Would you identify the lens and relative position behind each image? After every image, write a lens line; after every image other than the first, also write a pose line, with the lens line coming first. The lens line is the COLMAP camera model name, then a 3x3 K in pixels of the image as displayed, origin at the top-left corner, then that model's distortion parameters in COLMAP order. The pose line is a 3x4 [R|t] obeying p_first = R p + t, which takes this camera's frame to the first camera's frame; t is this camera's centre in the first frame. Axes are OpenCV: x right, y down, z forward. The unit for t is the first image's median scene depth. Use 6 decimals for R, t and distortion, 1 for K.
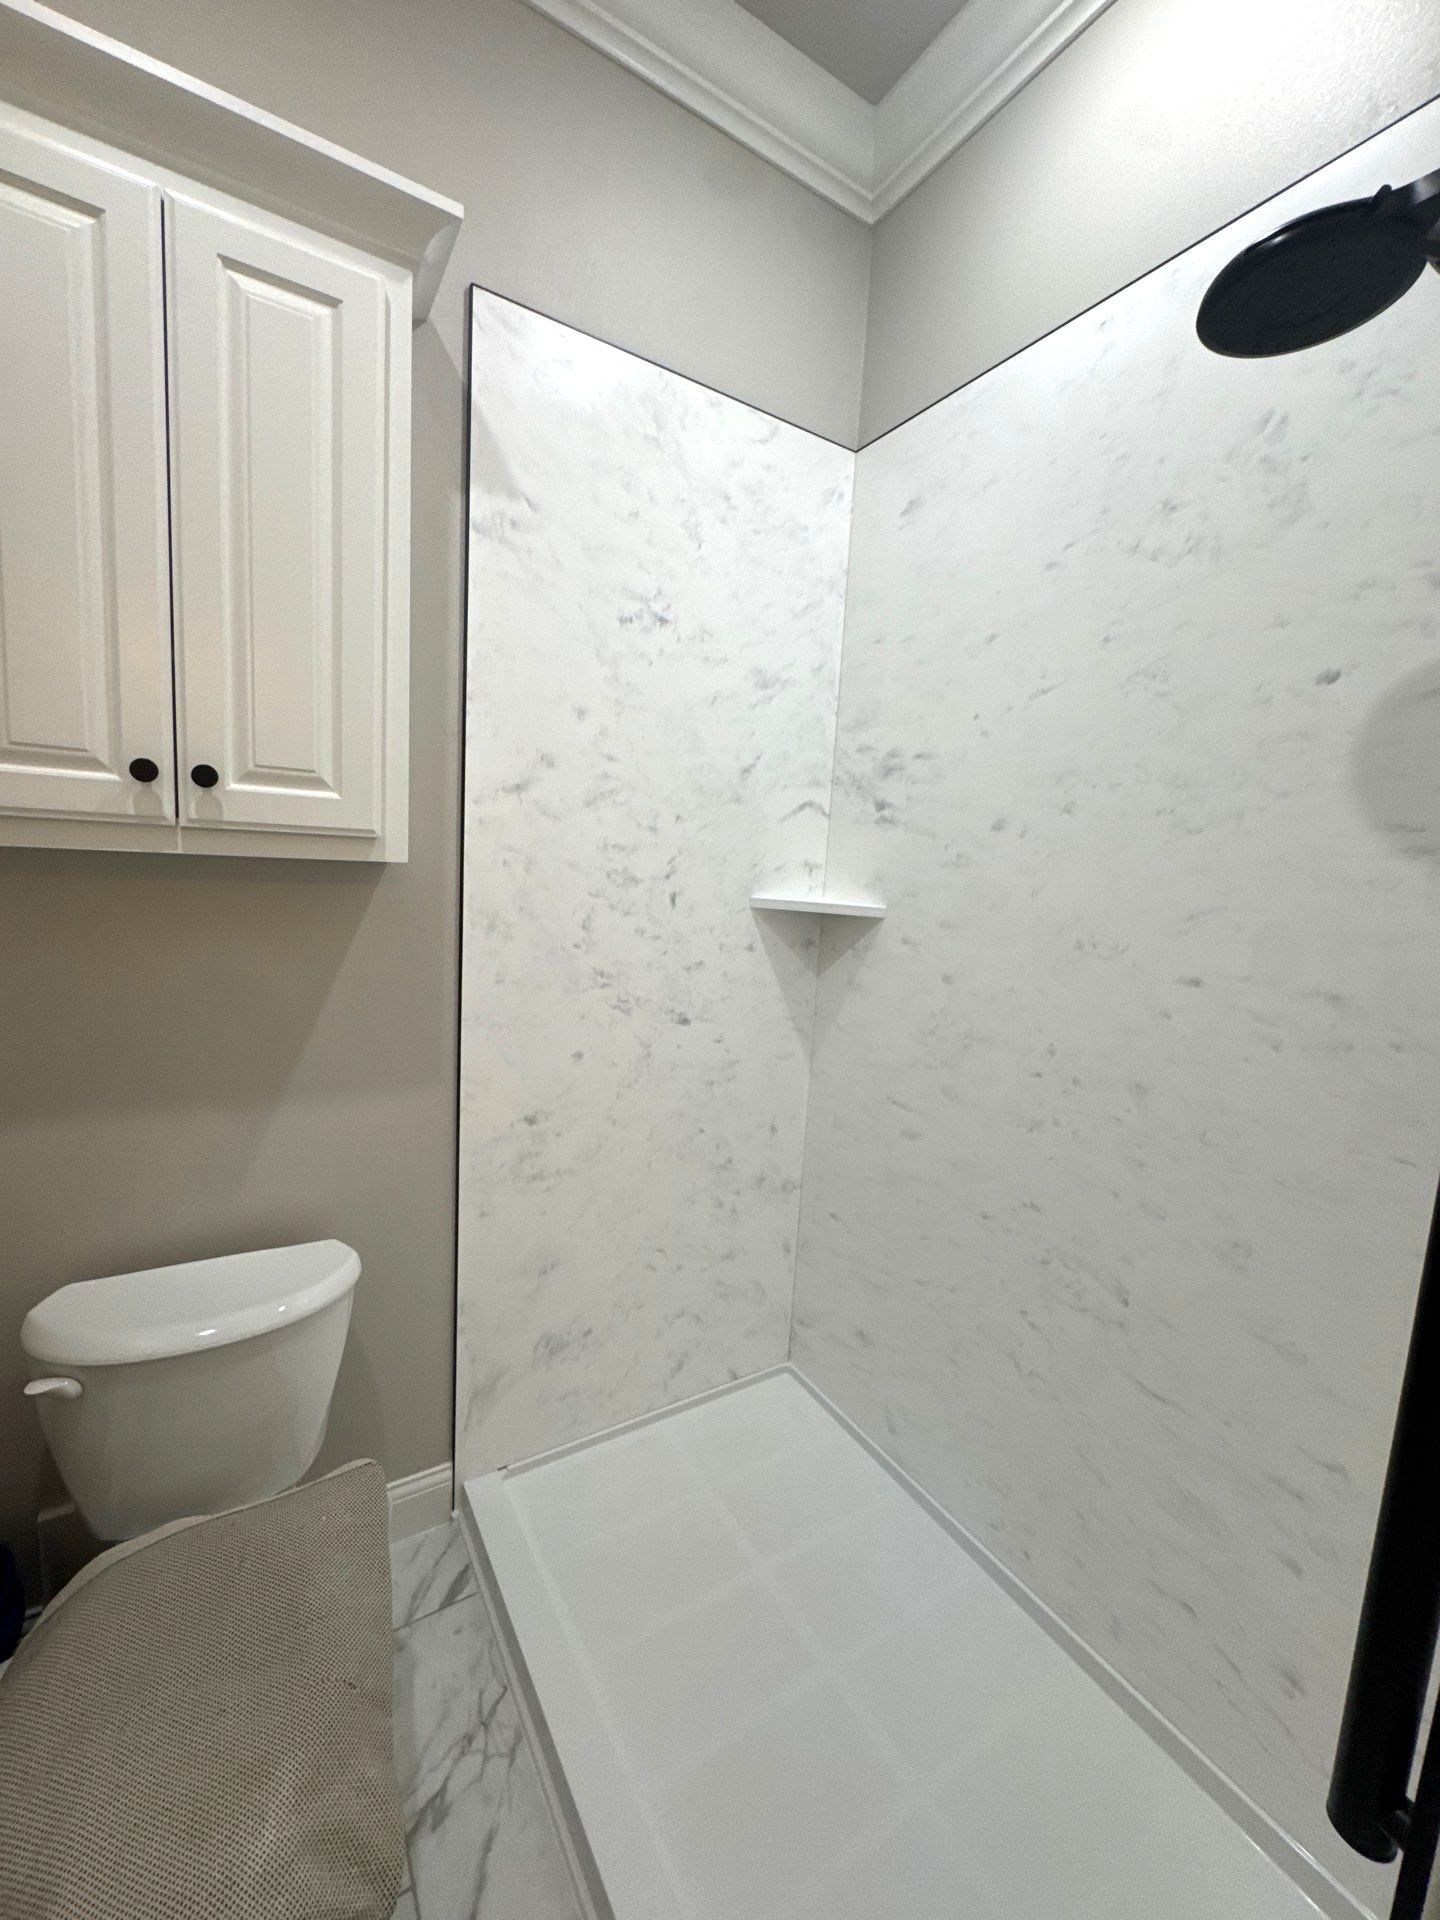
lens RADIAL K [[763.7, 0, 725.5], [0, 763.7, 961.7], [0, 0, 1]] dist [-0.003711, -0.000431]
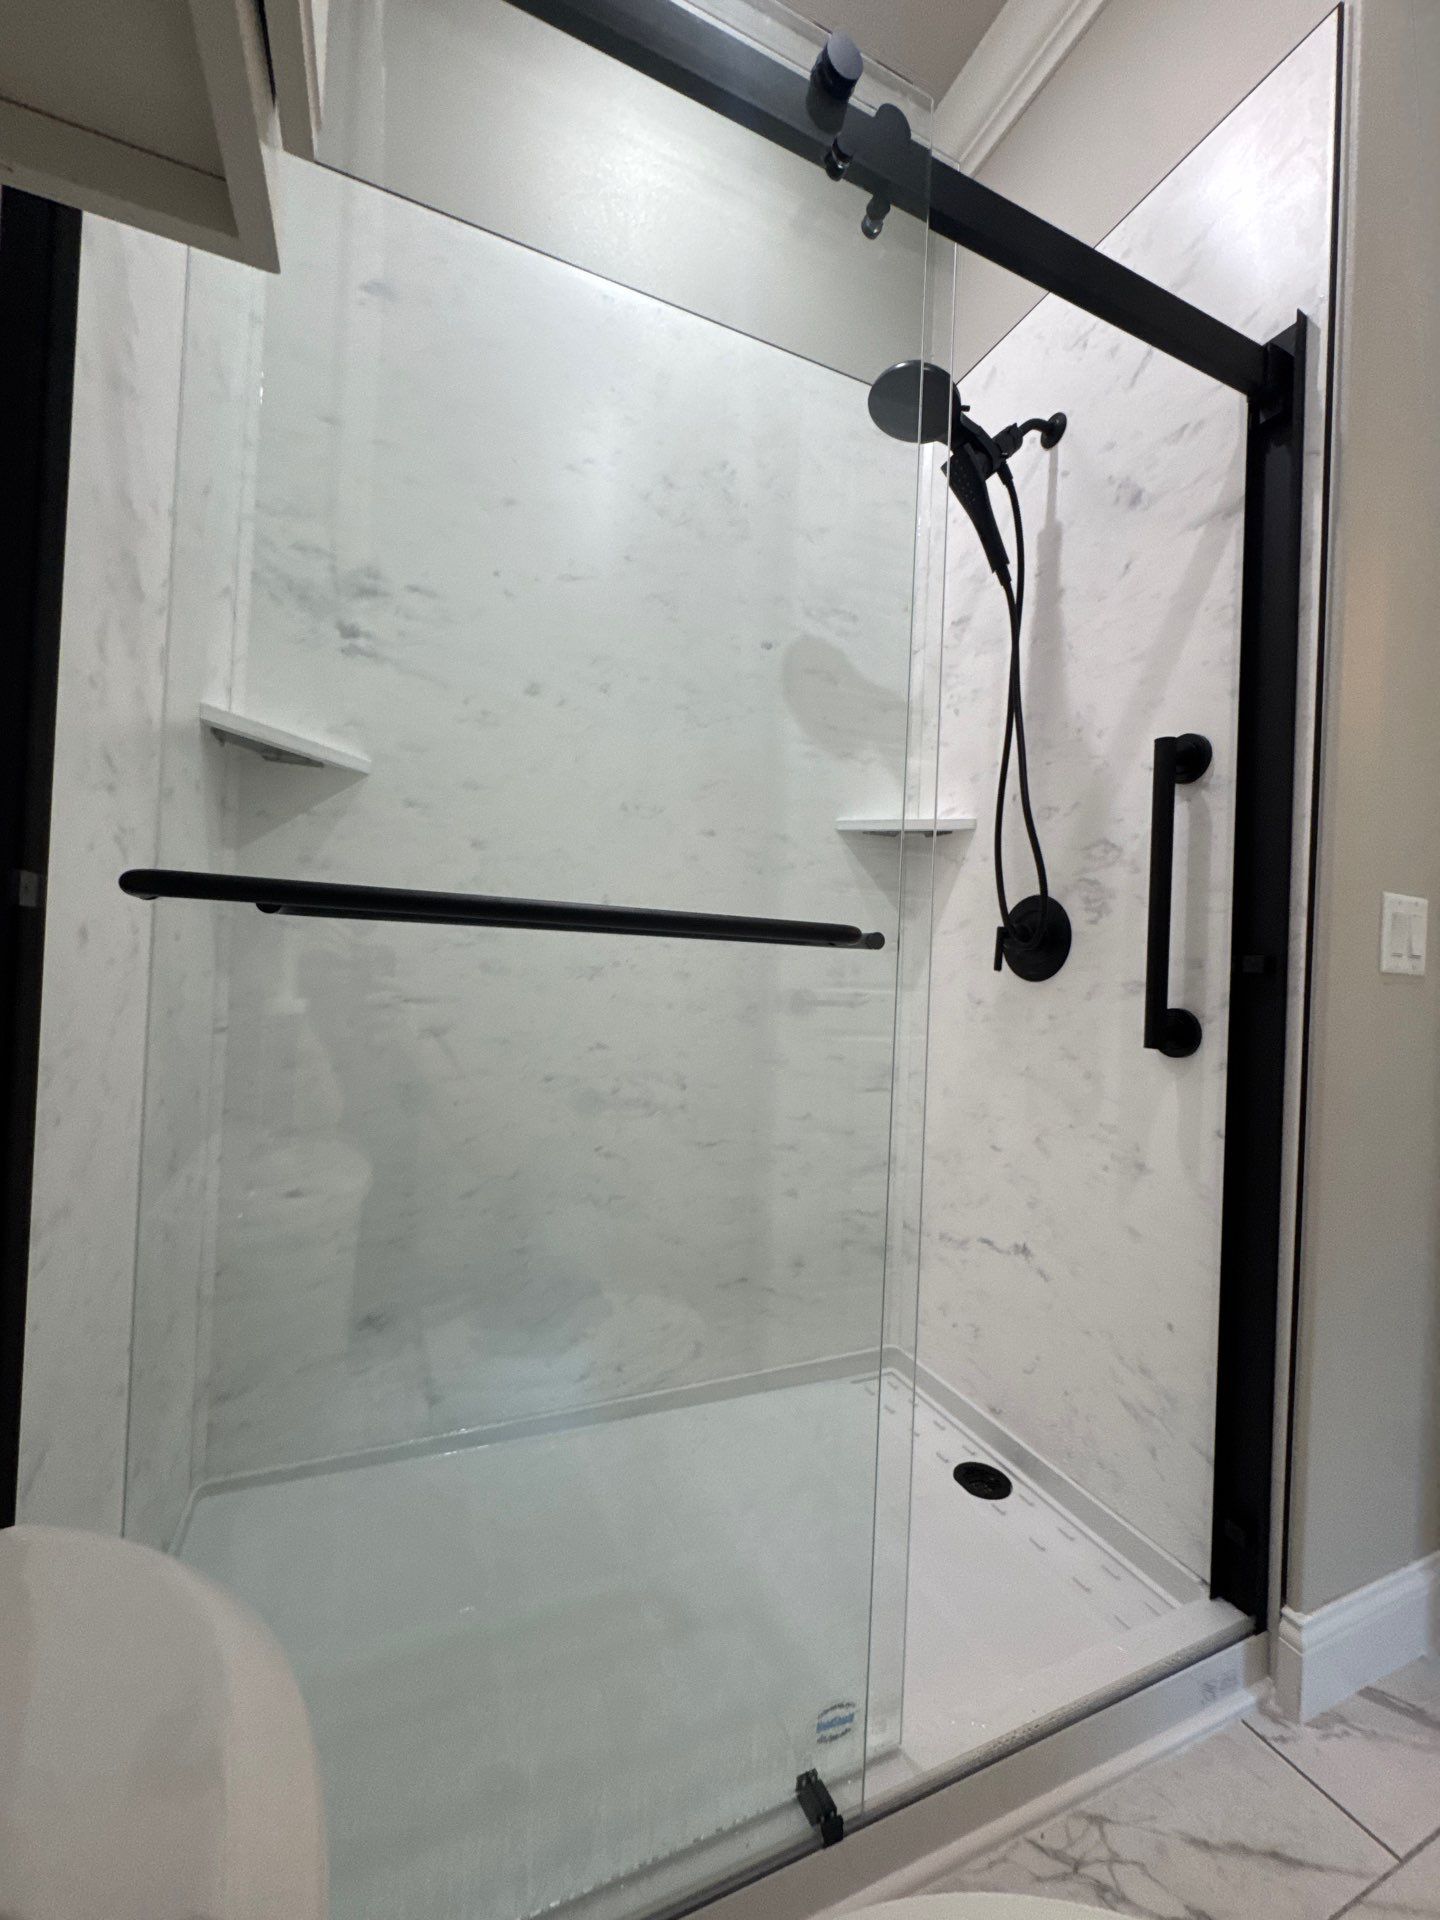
lens RADIAL K [[763.7, 0, 722.8], [0, 763.7, 960.2], [0, 0, 1]] dist [-0.003711, -0.000431]
pose [[0.151010, -0.043353, 0.987581, -0.612023], [0.099477, 0.994633, 0.028451, 0.173007], [-0.983514, 0.093945, 0.154512, 0.605857]]
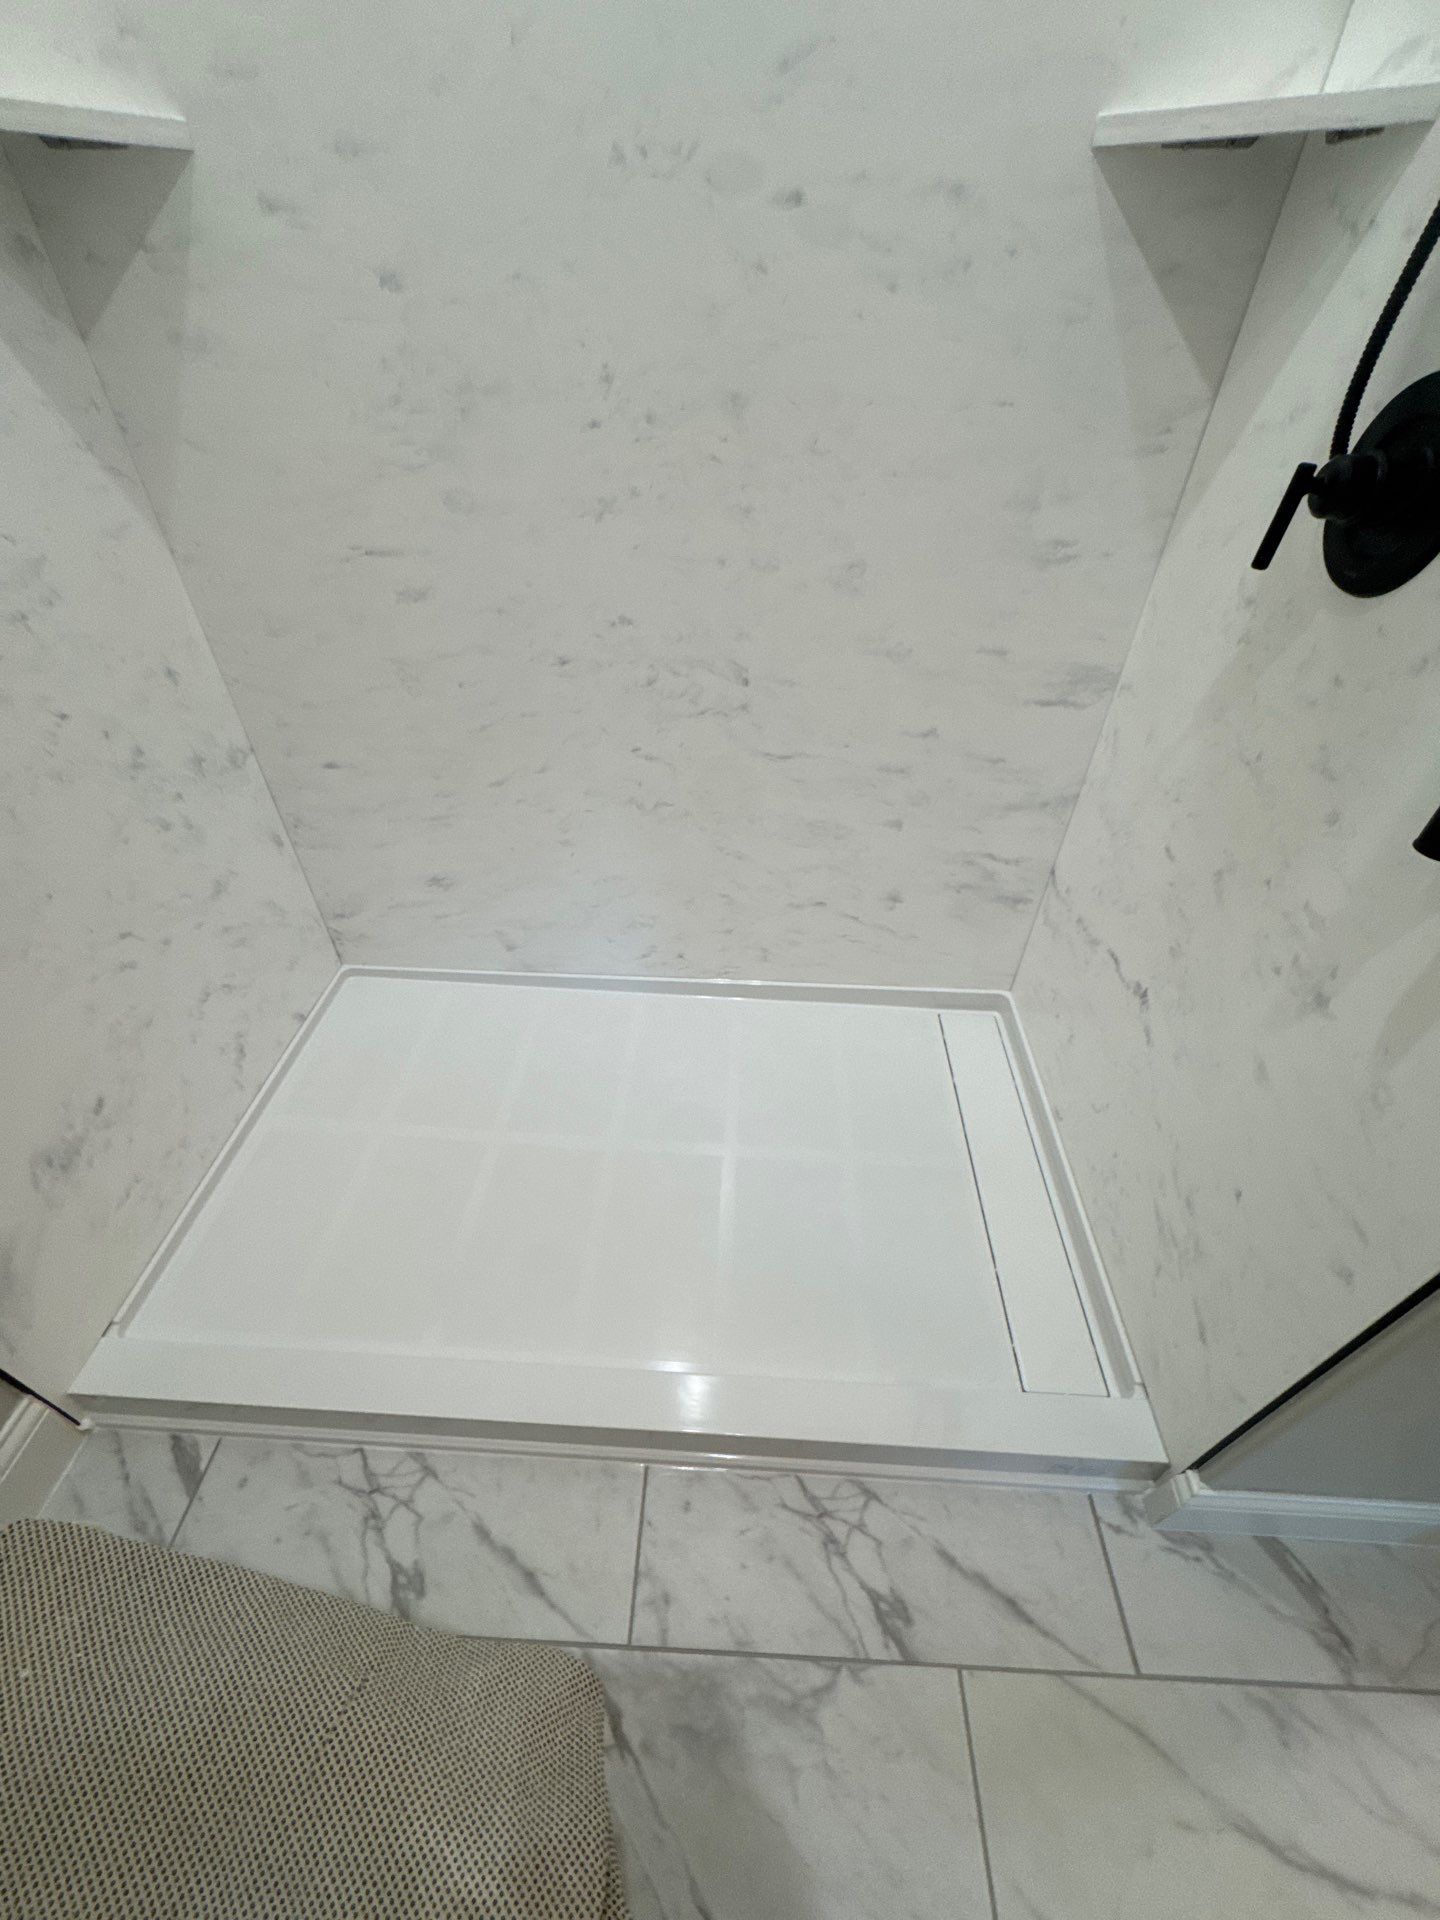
lens RADIAL K [[763.7, 0, 722.3], [0, 763.7, 957.2], [0, 0, 1]] dist [-0.003711, -0.000431]
pose [[0.576247, -0.572624, 0.583130, -0.205484], [0.130353, 0.768767, 0.626103, 0.093699], [-0.806813, -0.284778, 0.517643, 0.365944]]
